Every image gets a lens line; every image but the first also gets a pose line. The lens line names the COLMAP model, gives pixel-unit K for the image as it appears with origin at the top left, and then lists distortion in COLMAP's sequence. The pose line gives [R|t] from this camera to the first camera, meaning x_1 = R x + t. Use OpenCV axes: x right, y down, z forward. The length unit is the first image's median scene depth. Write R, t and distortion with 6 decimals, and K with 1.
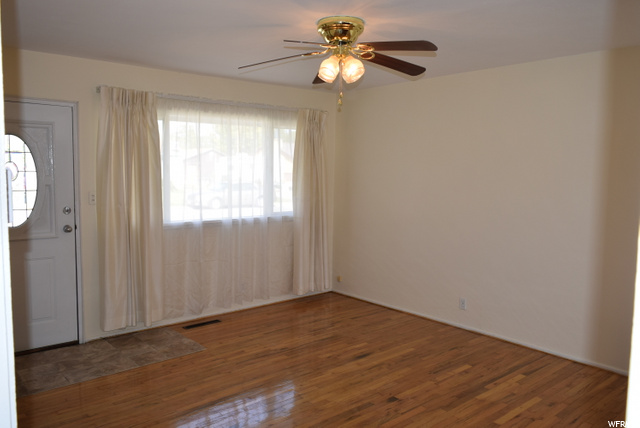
lens RADIAL K [[497.3, 0, 320.0], [0, 497.3, 211.3], [0, 0, 1]] dist [-0.013719, -0.004083]
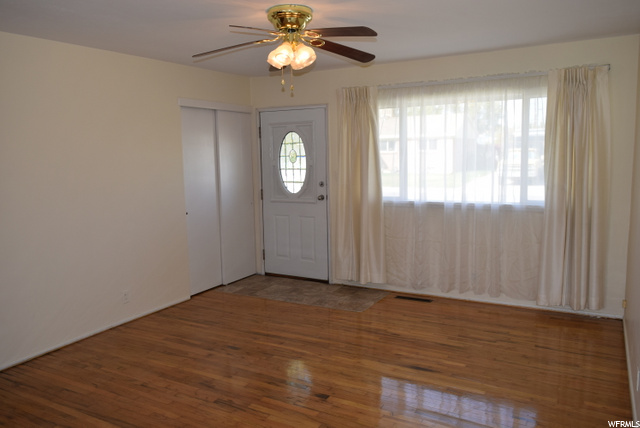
lens RADIAL K [[497.3, 0, 319.7], [0, 497.3, 215.2], [0, 0, 1]] dist [-0.013719, -0.004083]
pose [[0.330000, 0.097150, -0.938968, 0.773165], [-0.058220, 0.994891, 0.082474, -0.028890], [0.942184, 0.027450, 0.333970, 0.526056]]
